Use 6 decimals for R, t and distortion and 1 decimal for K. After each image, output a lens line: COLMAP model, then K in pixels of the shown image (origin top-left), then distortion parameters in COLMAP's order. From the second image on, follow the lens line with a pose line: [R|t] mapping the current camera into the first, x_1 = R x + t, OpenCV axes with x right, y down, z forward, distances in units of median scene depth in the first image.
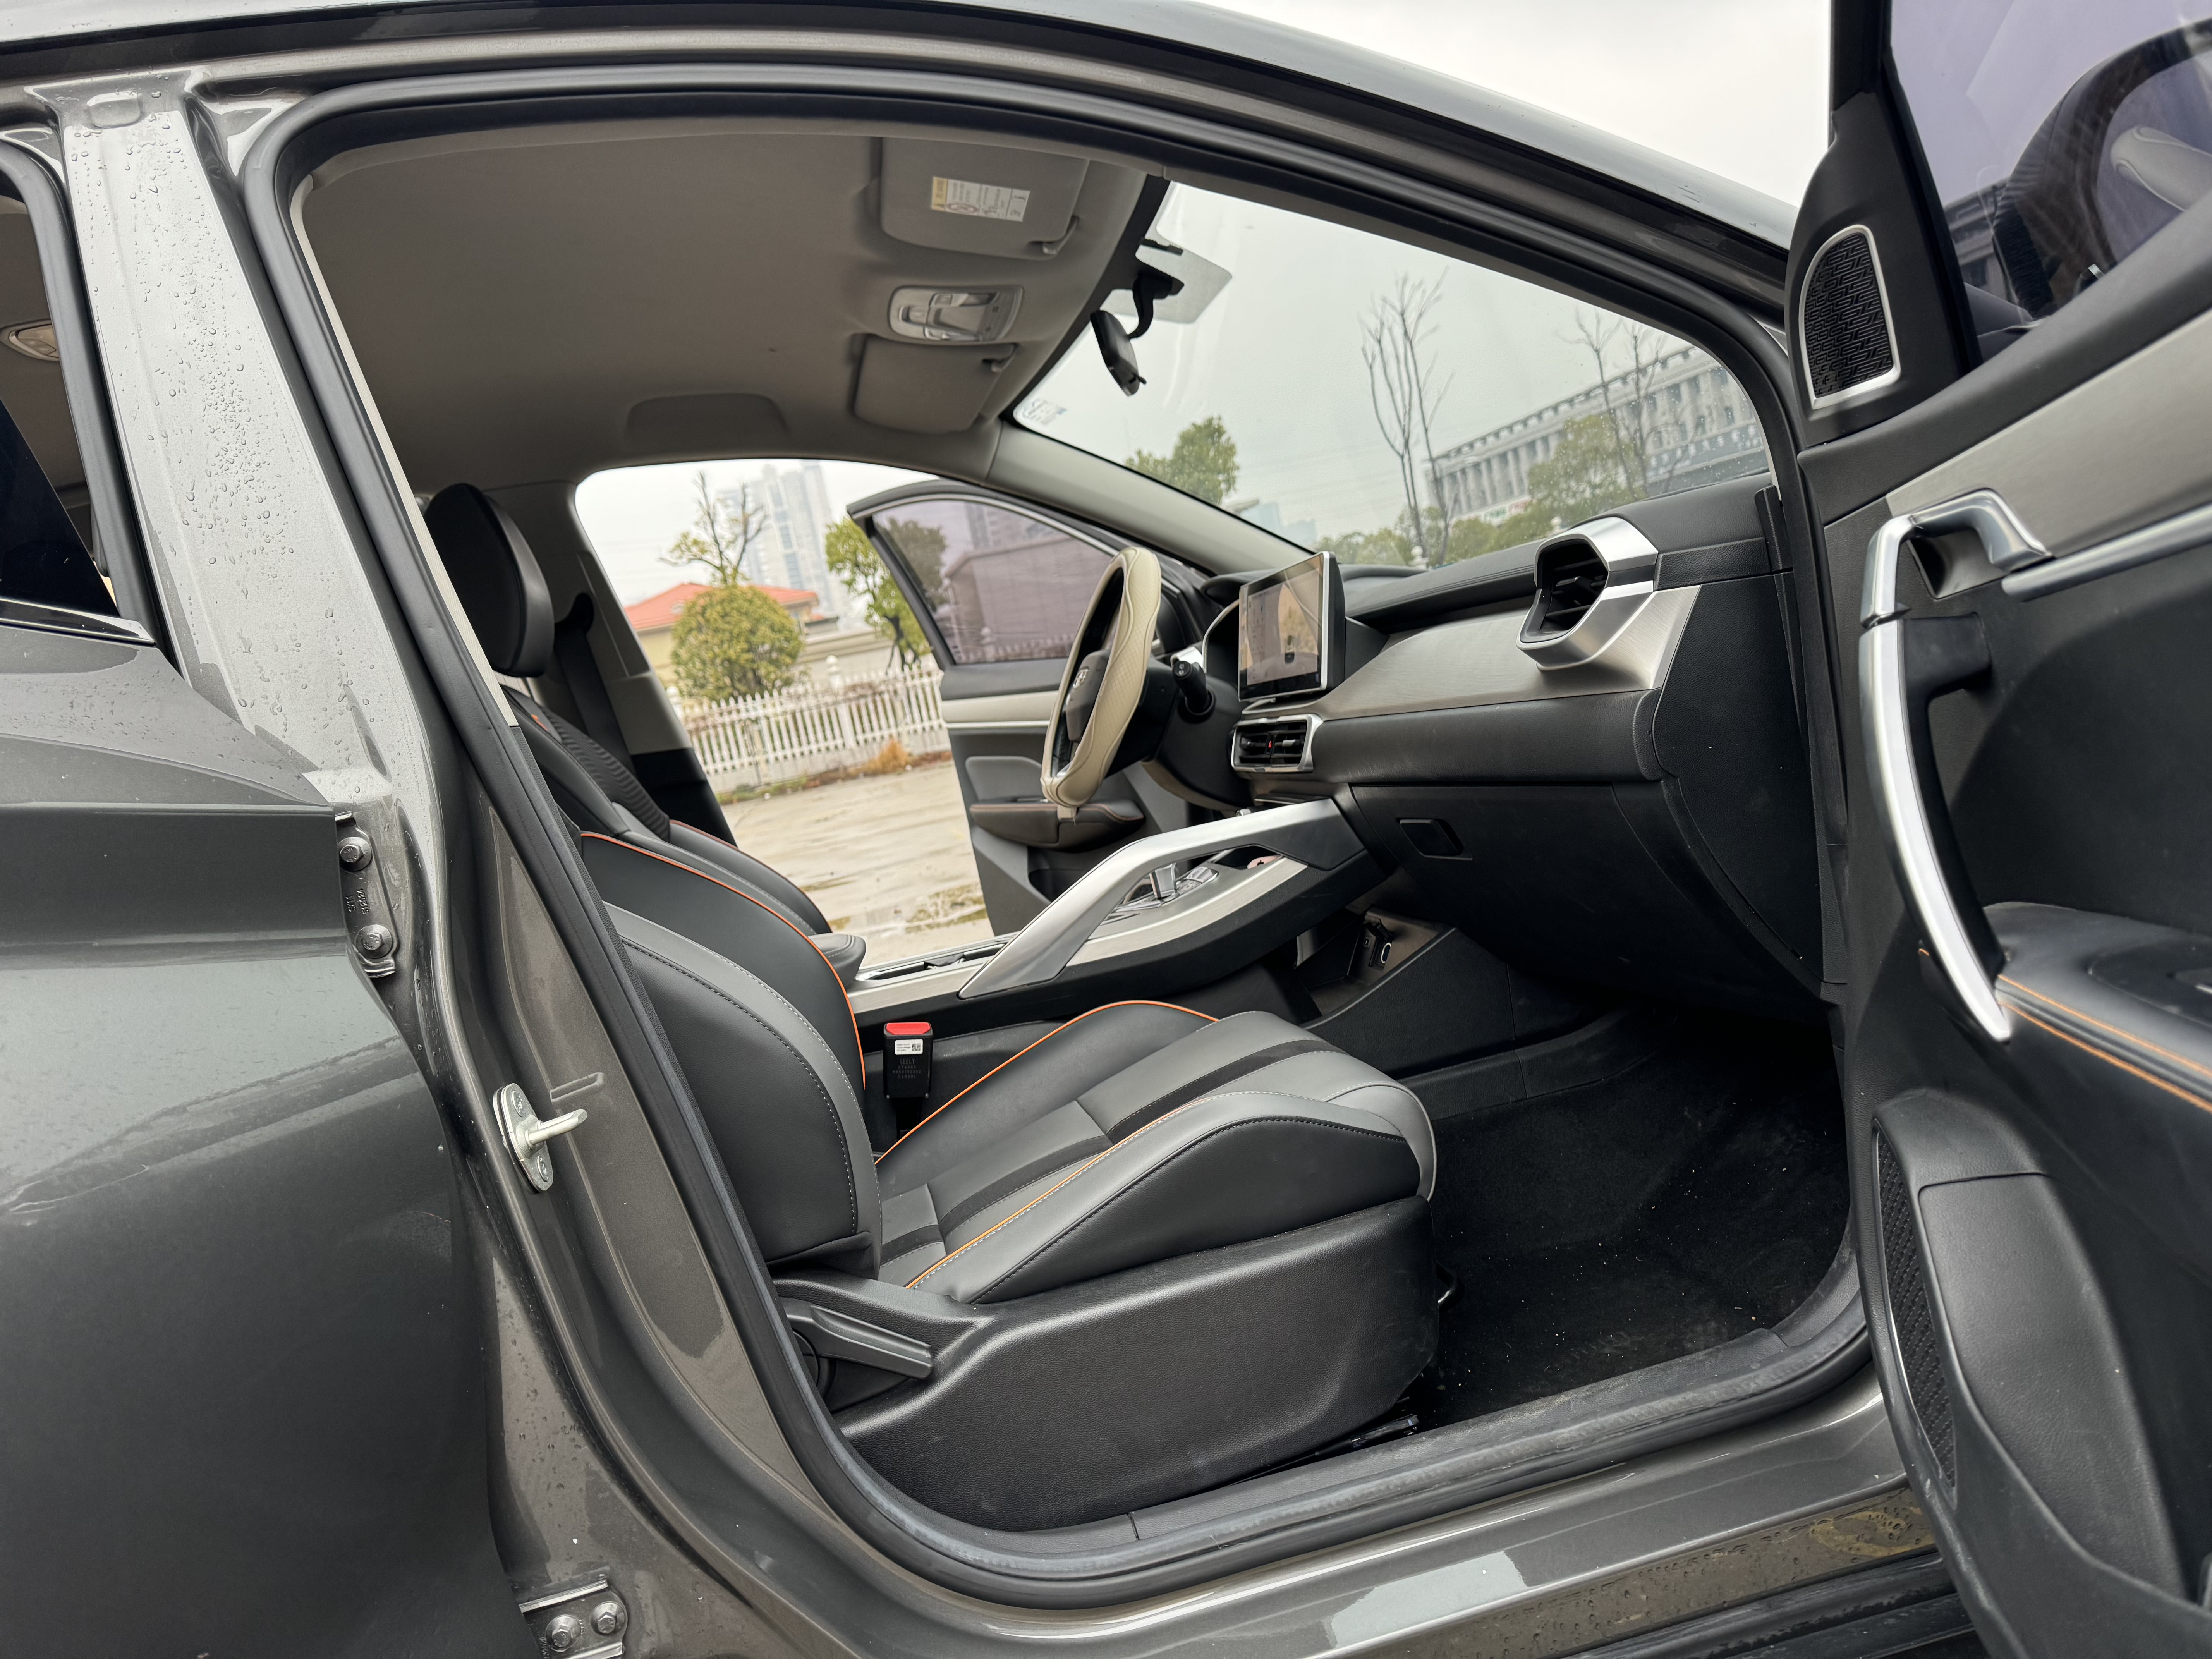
lens RADIAL K [[1596.4, 0, 1112.5], [0, 1596.4, 840.1], [0, 0, 1]] dist [0.013519, -0.012116]
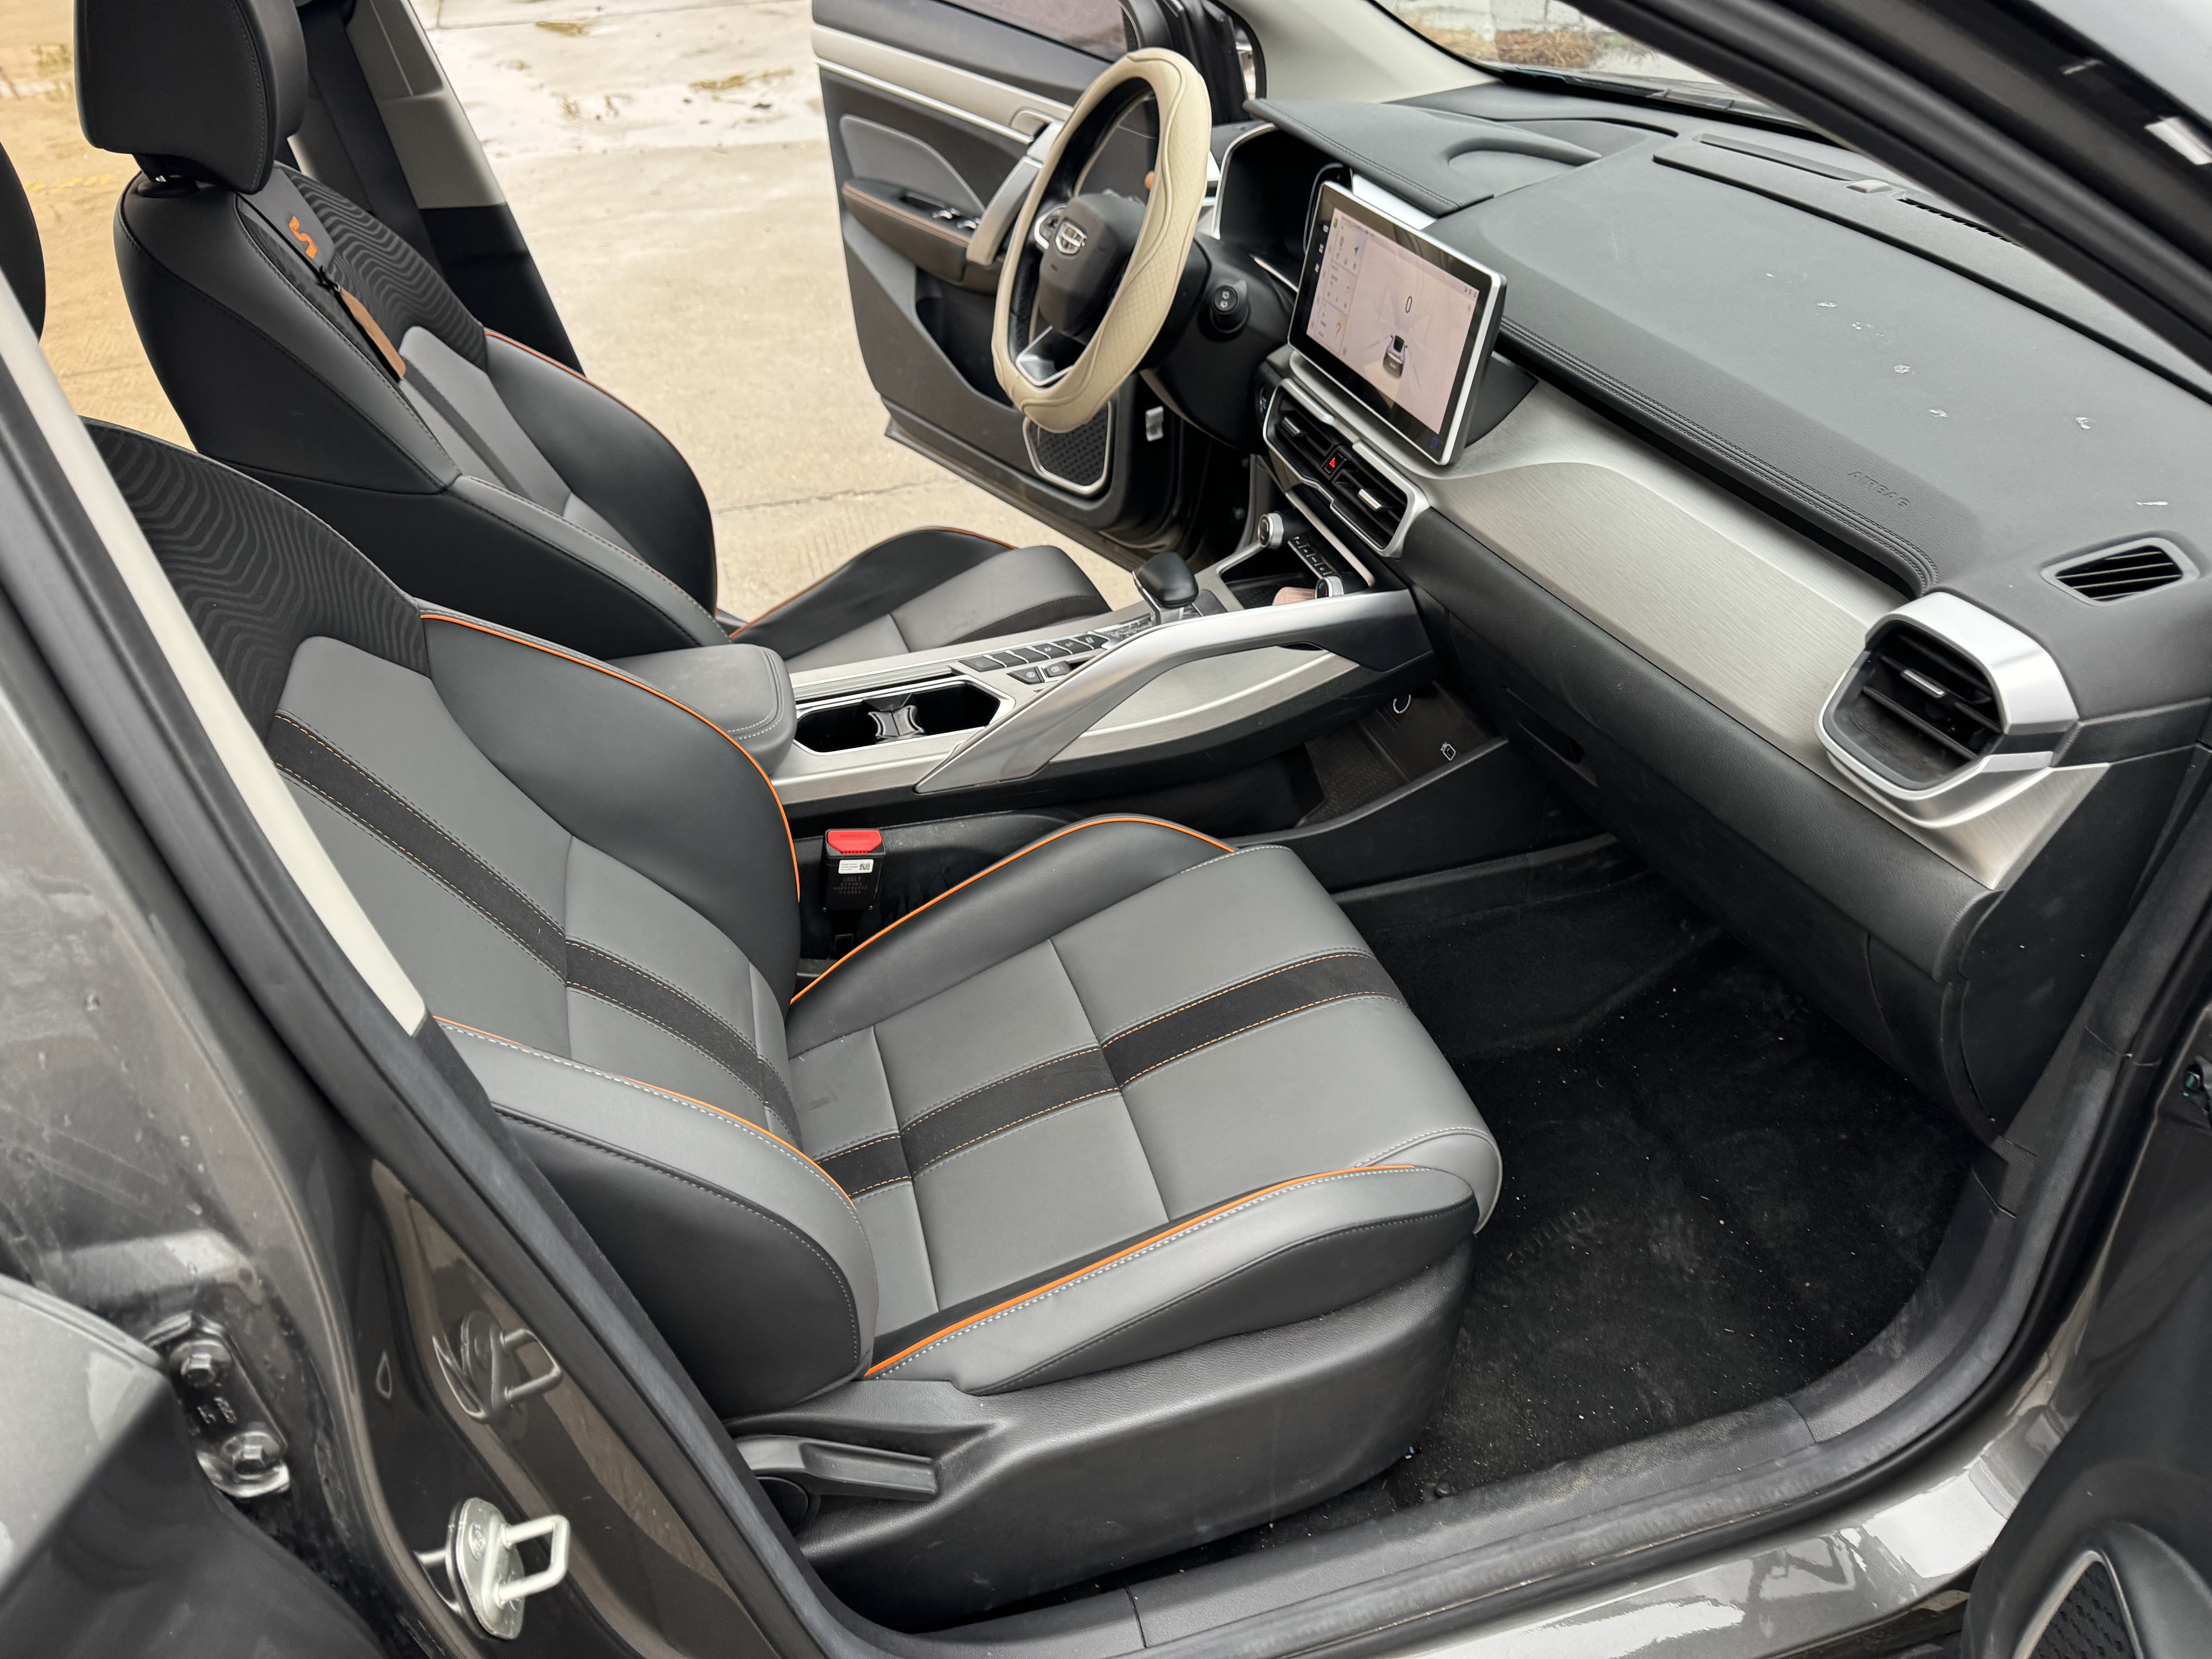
lens RADIAL K [[1596.4, 0, 1112.8], [0, 1596.4, 832.1], [0, 0, 1]] dist [0.013519, -0.012116]
pose [[0.981593, 0.079099, 0.173833, -0.140553], [-0.155027, 0.861594, 0.483345, -0.295233], [-0.111541, -0.501397, 0.857997, 0.297223]]
